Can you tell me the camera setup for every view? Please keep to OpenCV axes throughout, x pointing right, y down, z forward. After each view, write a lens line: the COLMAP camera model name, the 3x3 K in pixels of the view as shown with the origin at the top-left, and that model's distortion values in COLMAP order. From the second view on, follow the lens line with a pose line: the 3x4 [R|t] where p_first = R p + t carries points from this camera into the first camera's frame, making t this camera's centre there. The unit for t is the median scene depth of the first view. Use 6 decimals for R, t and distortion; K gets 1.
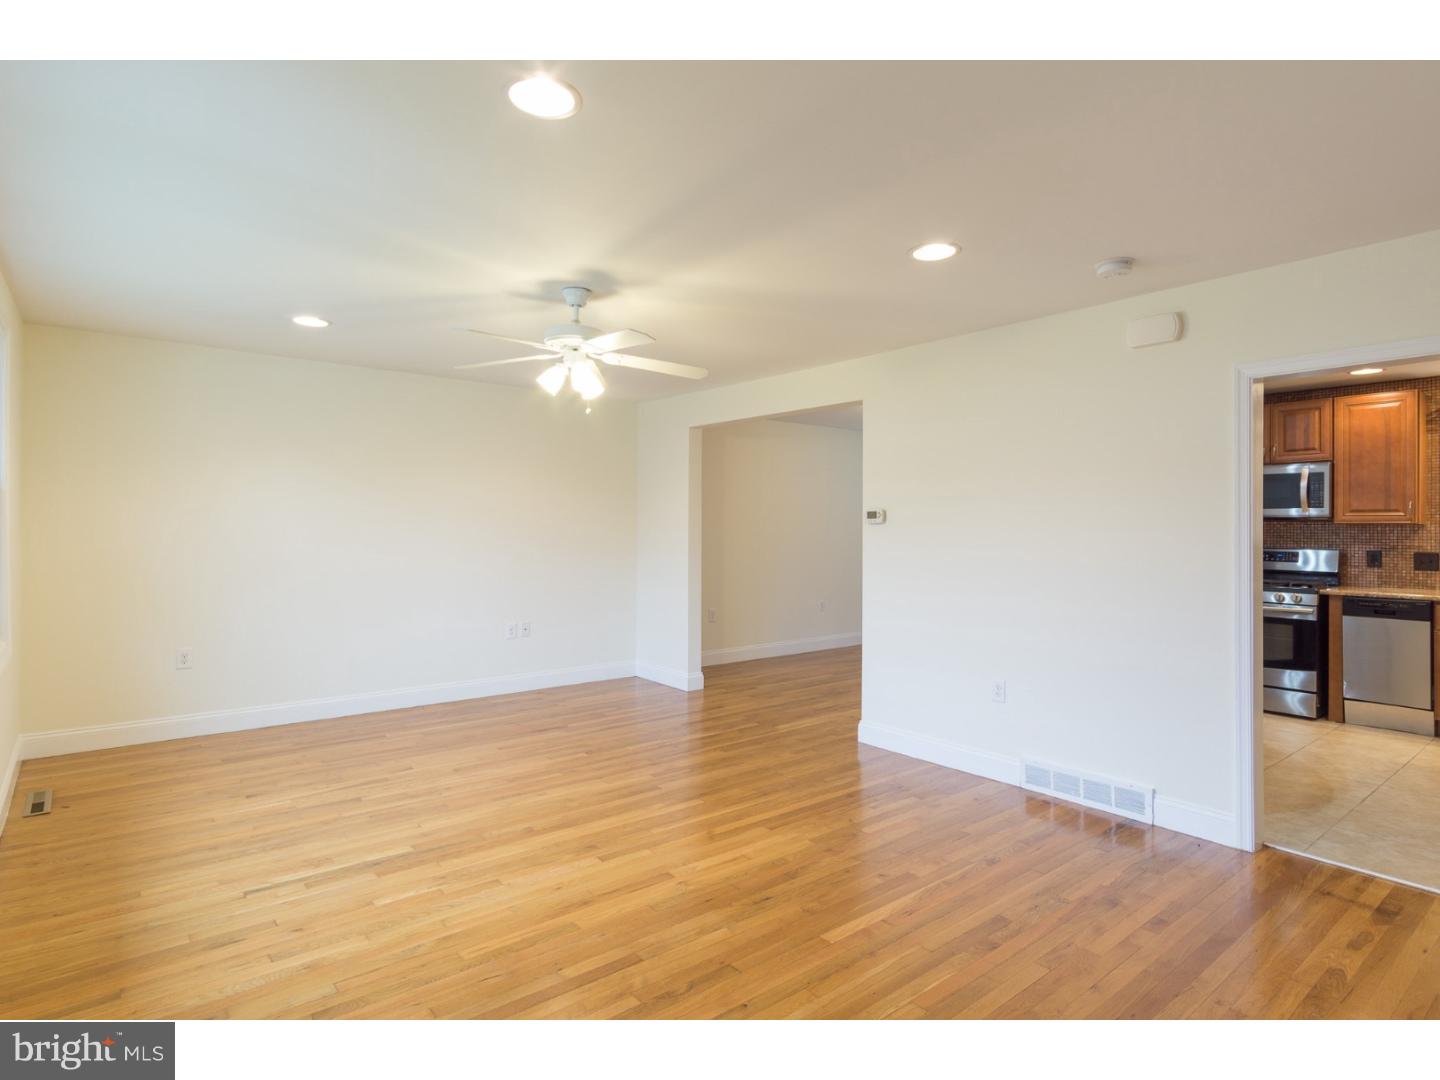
lens RADIAL K [[768.3, 0, 719.0], [0, 768.3, 524.2], [0, 0, 1]] dist [0.004687, 0.000869]
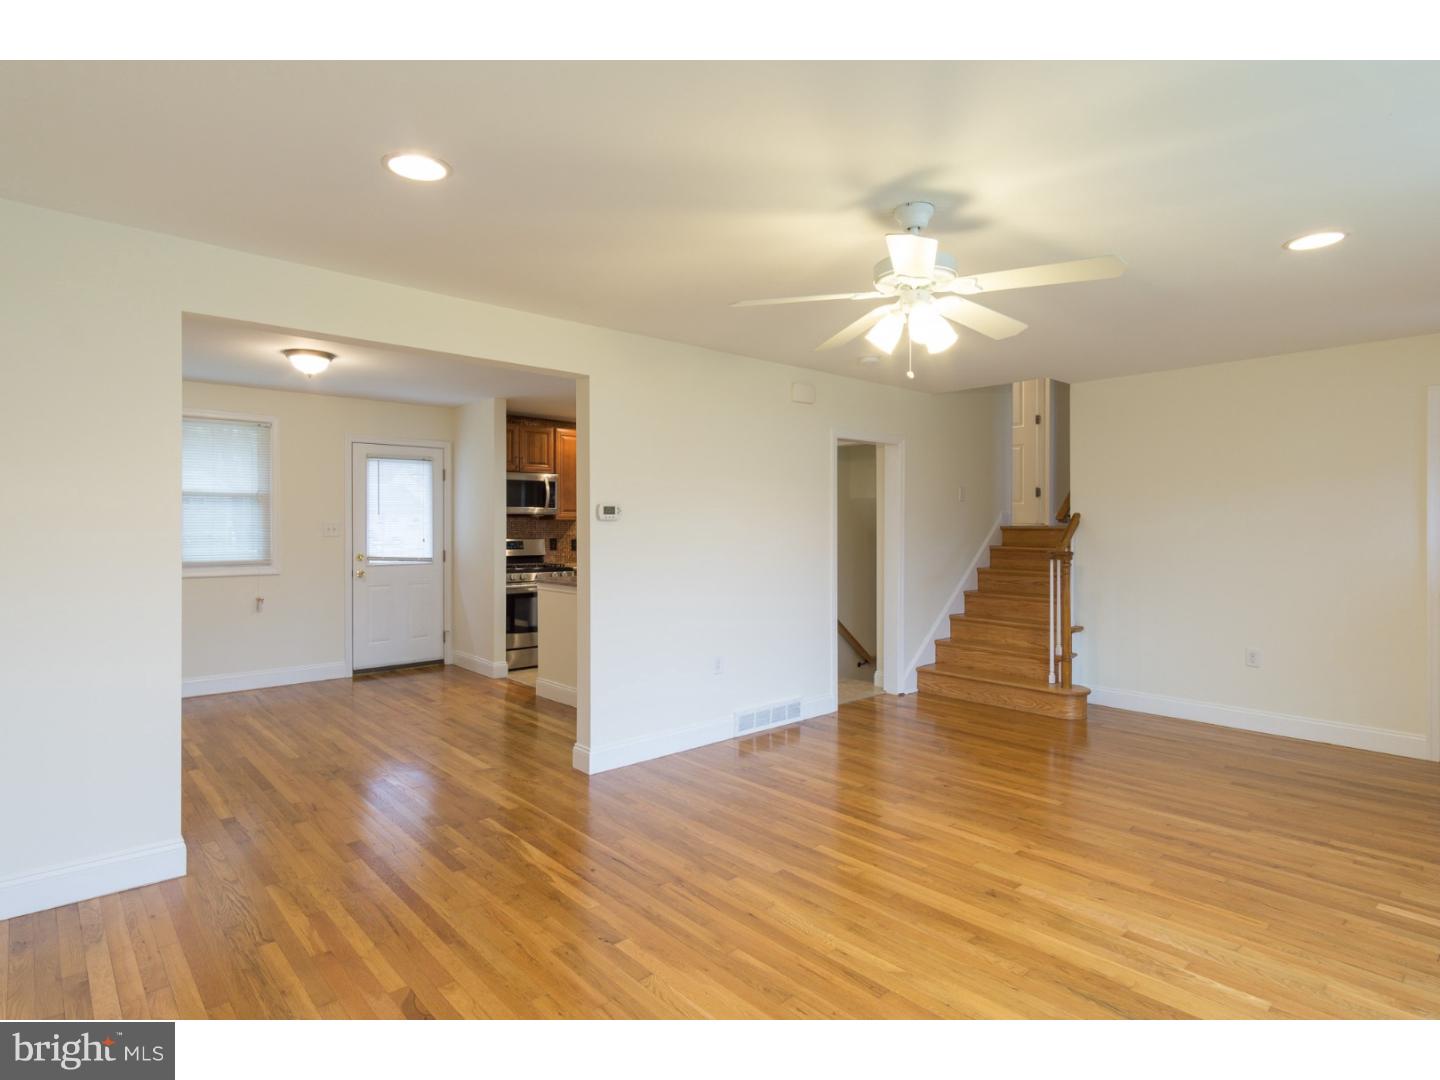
lens RADIAL K [[768.3, 0, 719.0], [0, 768.3, 524.2], [0, 0, 1]] dist [0.004687, 0.000869]
pose [[-0.050699, -0.006070, 0.998696, -0.896188], [-0.005732, 0.999967, 0.005786, -0.002410], [-0.998698, -0.005432, -0.050732, 1.192961]]
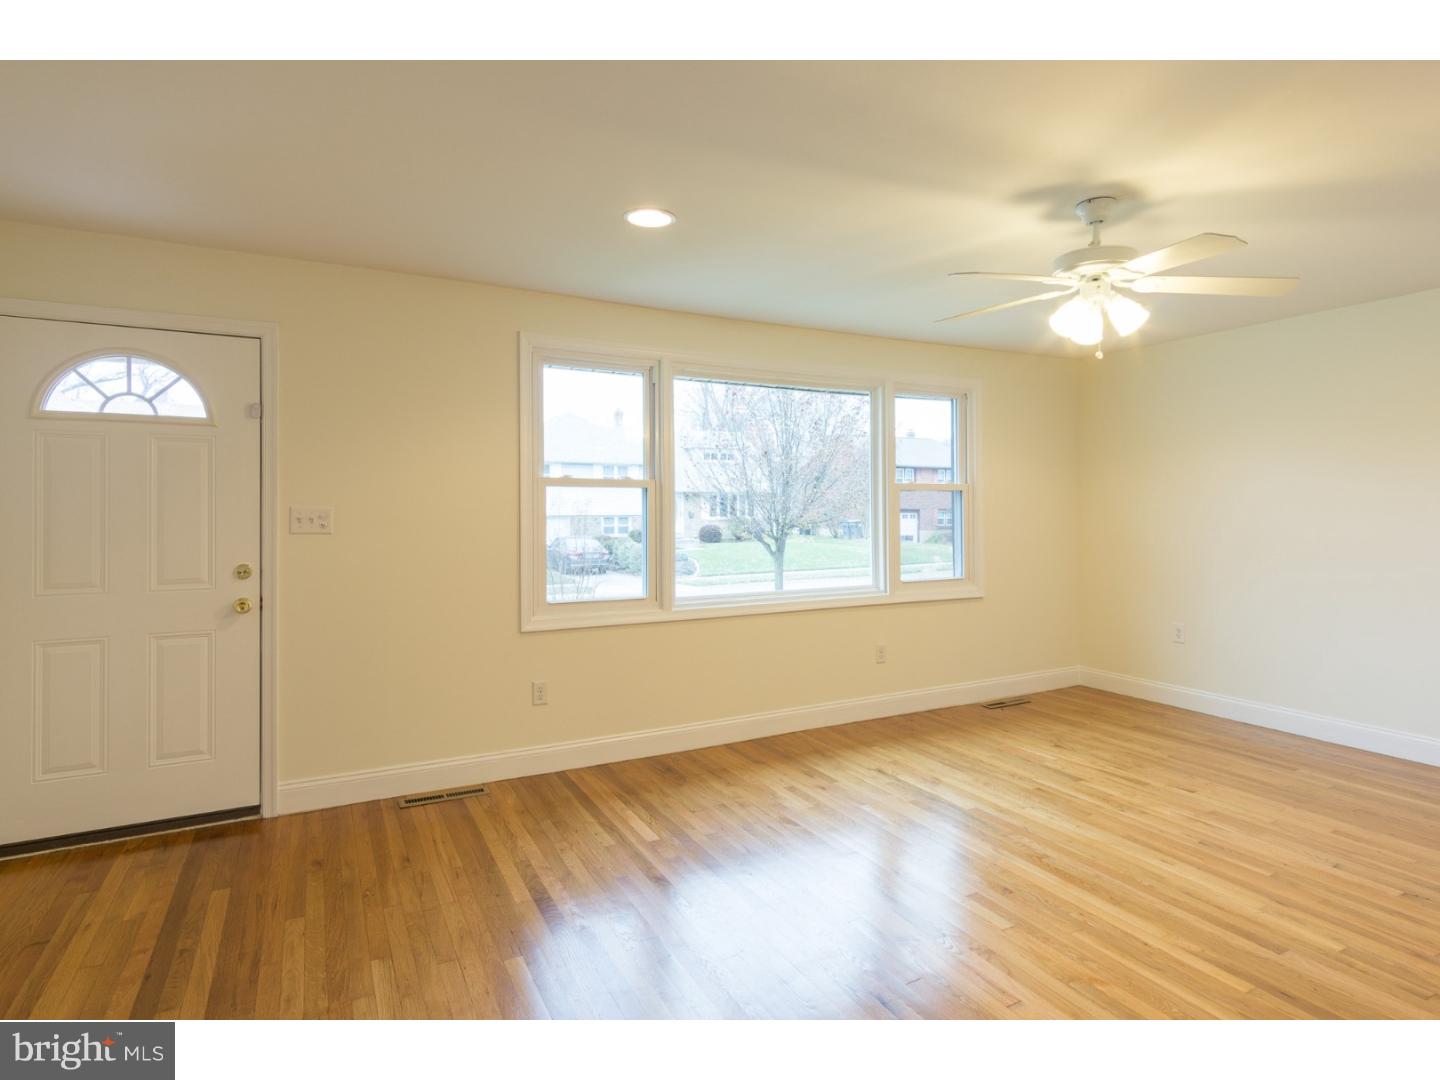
lens RADIAL K [[769.7, 0, 708.4], [0, 769.7, 514.2], [0, 0, 1]] dist [-0.000498, 0.001371]
pose [[-0.207271, -0.000257, -0.978284, 0.636095], [0.007797, 0.999968, -0.001915, 0.007234], [0.978252, -0.008024, -0.207262, 0.755902]]
